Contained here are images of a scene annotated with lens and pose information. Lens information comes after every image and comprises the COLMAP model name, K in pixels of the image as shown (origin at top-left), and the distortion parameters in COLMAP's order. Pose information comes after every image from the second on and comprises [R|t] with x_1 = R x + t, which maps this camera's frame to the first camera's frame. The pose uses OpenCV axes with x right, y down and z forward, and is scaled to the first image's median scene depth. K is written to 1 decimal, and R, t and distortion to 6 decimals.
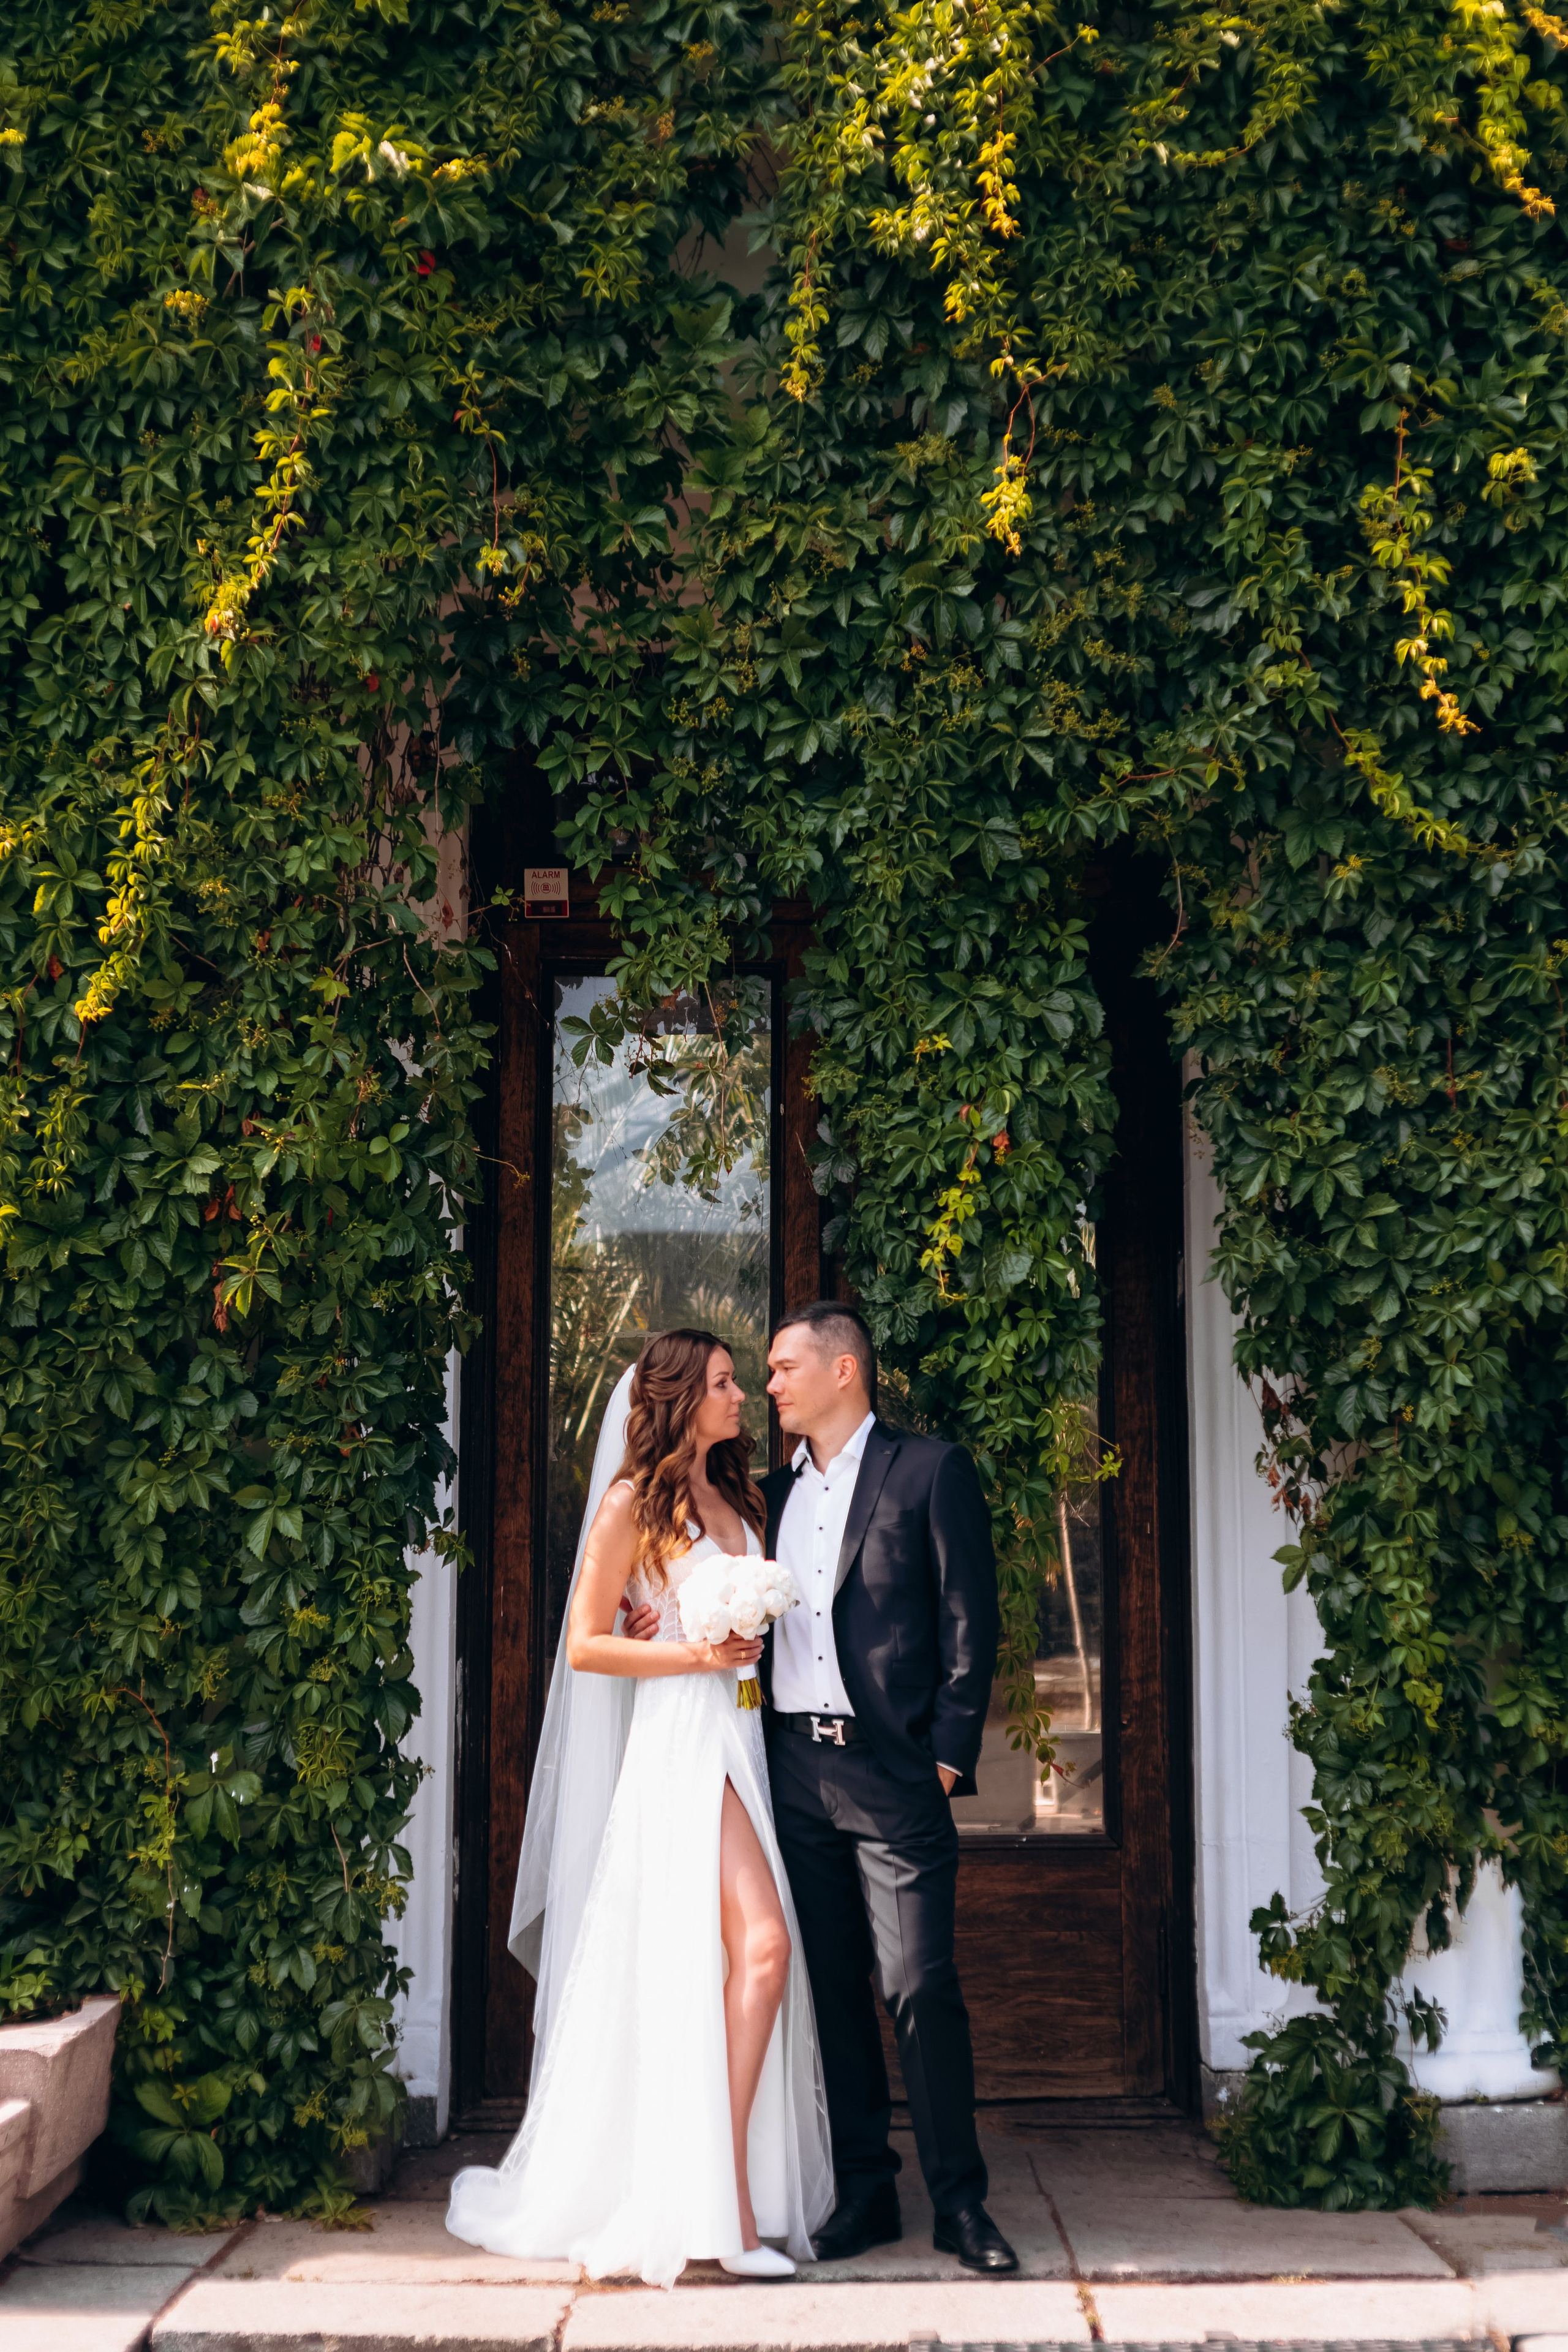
lens RADIAL K [[3236.8, 0, 780.9], [0, 3236.8, 1176.4], [0, 0, 1]] dist [-0.026553, 0.000000]
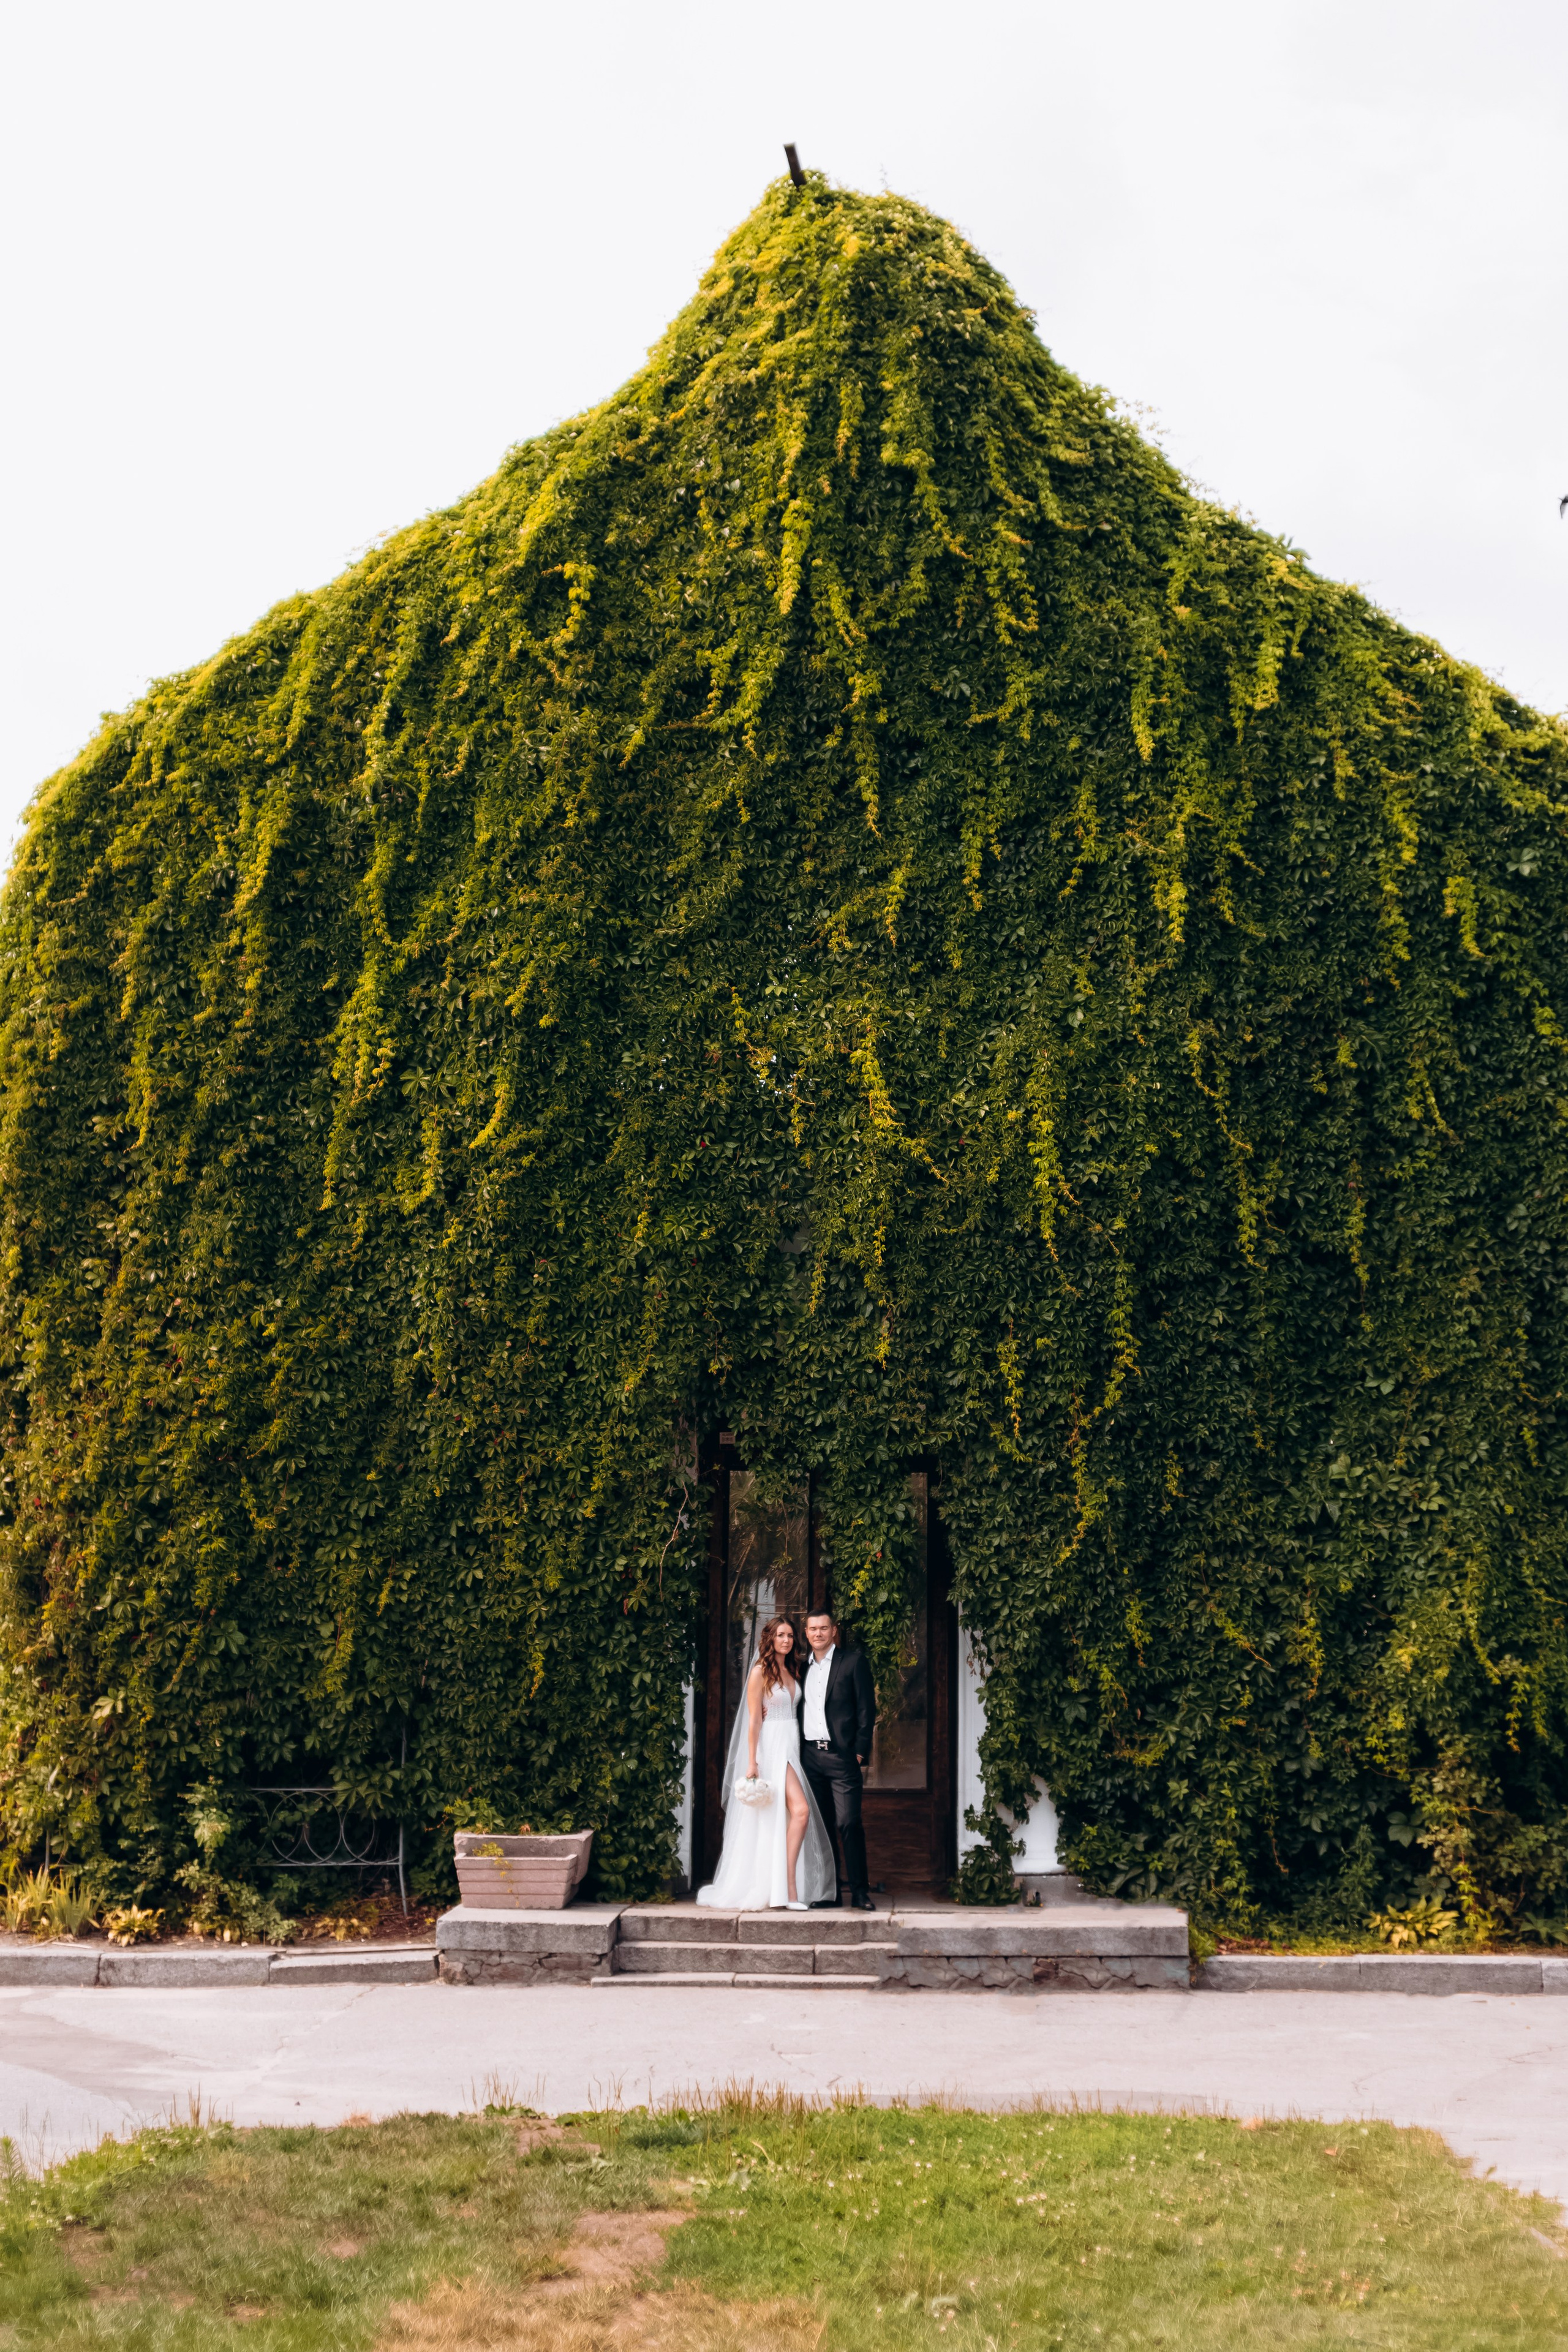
lens RADIAL K [[3236.8, 0, 786.2], [0, 3236.8, 1174.6], [0, 0, 1]] dist [-0.026553, 0.000000]
pose [[0.999685, 0.008204, -0.023718, 0.048988], [-0.008827, 0.999615, -0.026288, -0.288907], [0.023493, 0.026489, 0.999373, -2.071539]]
